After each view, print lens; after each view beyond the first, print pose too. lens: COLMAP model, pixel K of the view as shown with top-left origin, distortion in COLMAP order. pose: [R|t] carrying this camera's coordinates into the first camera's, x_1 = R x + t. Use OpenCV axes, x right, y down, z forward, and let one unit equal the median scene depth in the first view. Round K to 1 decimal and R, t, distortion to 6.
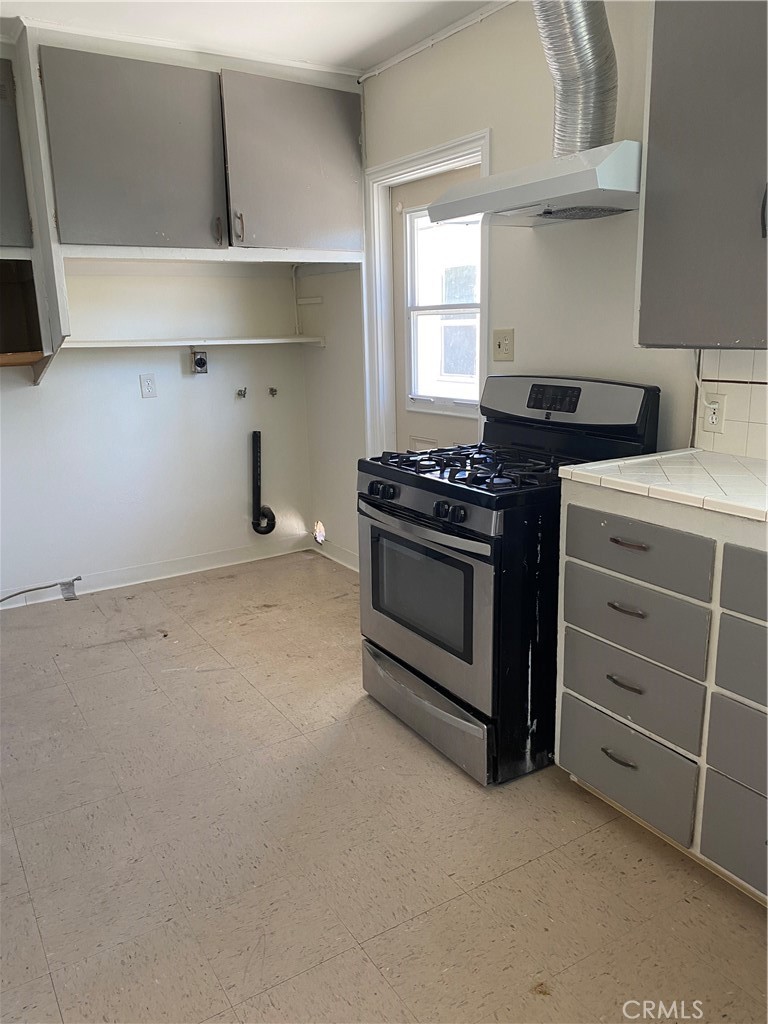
lens RADIAL K [[782.6, 0, 385.2], [0, 782.6, 512.6], [0, 0, 1]] dist [-0.002852, -0.004612]
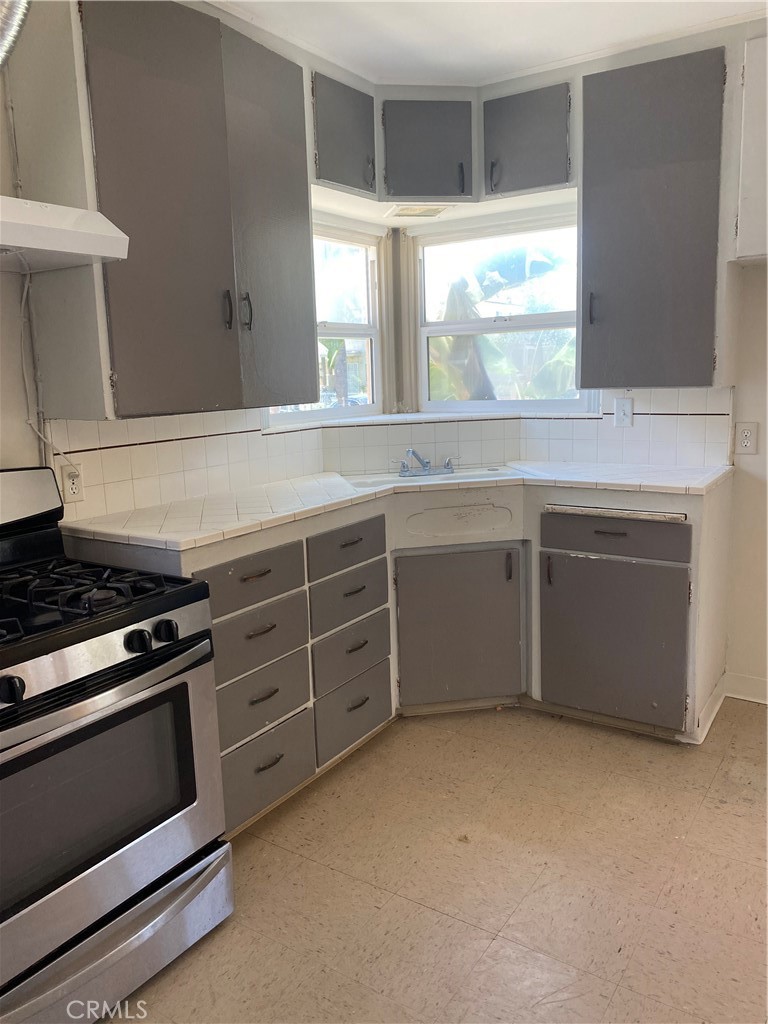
lens RADIAL K [[782.6, 0, 384.7], [0, 782.6, 509.0], [0, 0, 1]] dist [-0.002852, -0.004612]
pose [[-0.412213, -0.127843, 0.902073, -0.821070], [0.257168, 0.933518, 0.249816, -0.299541], [-0.874039, 0.334962, -0.351931, 1.229124]]
